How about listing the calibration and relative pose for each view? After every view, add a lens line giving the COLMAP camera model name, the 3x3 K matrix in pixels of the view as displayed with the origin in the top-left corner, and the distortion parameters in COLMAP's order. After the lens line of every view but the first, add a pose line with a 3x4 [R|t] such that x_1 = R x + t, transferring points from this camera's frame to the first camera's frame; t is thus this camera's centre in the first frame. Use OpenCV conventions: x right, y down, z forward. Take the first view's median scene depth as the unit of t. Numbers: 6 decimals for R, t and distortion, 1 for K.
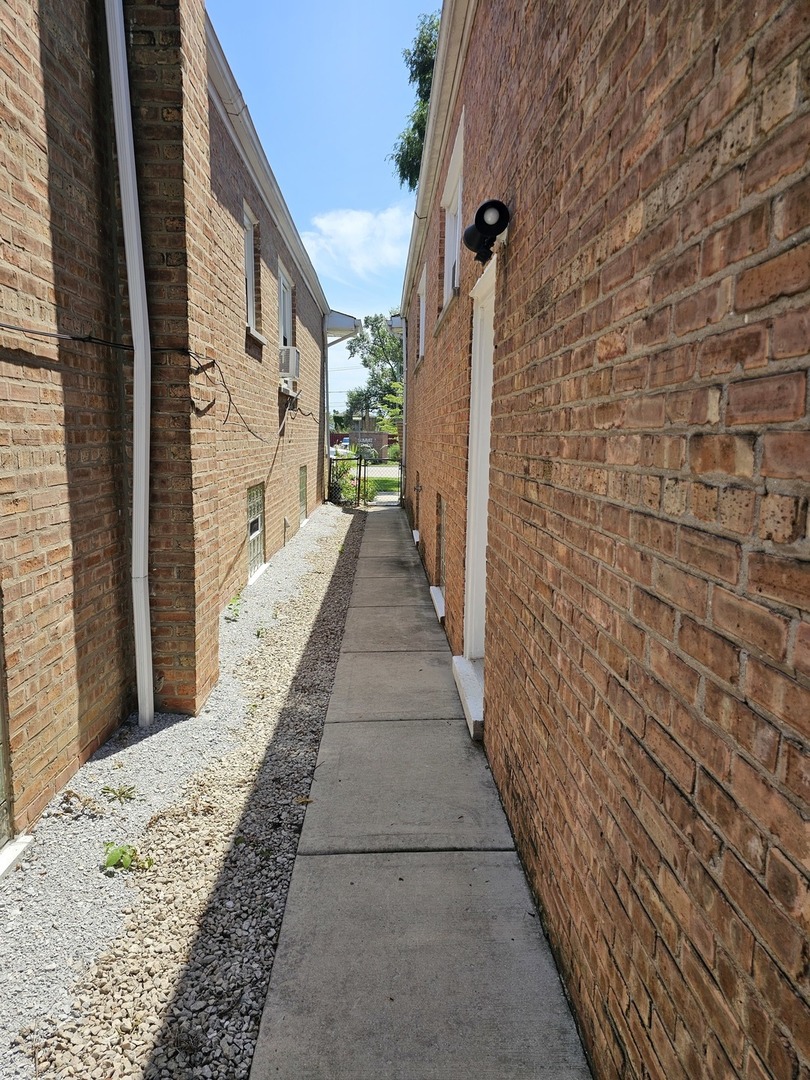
lens RADIAL K [[729.7, 0, 405.6], [0, 729.7, 541.5], [0, 0, 1]] dist [0.054296, -0.045704]
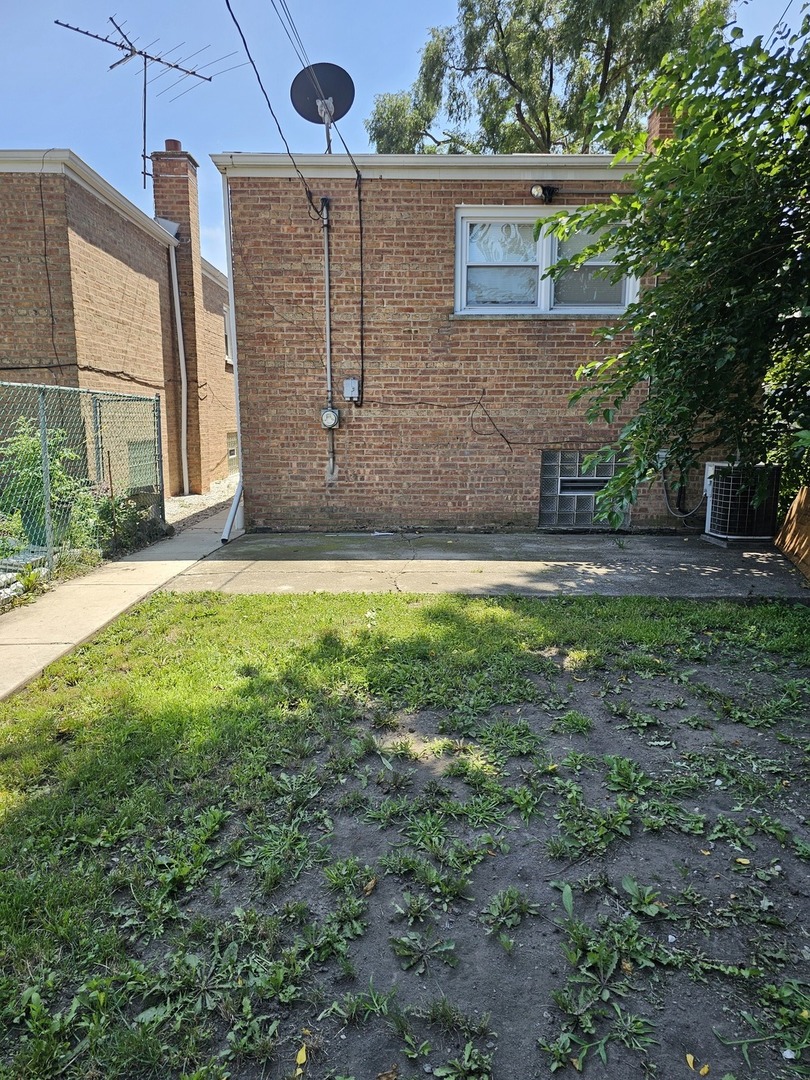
lens RADIAL K [[729.7, 0, 404.8], [0, 729.7, 539.3], [0, 0, 1]] dist [0.054296, -0.045704]
pose [[0.999486, -0.002341, -0.031985, 0.733366], [0.003123, 0.999697, 0.024428, 0.372202], [0.031918, -0.024516, 0.999190, -2.267639]]
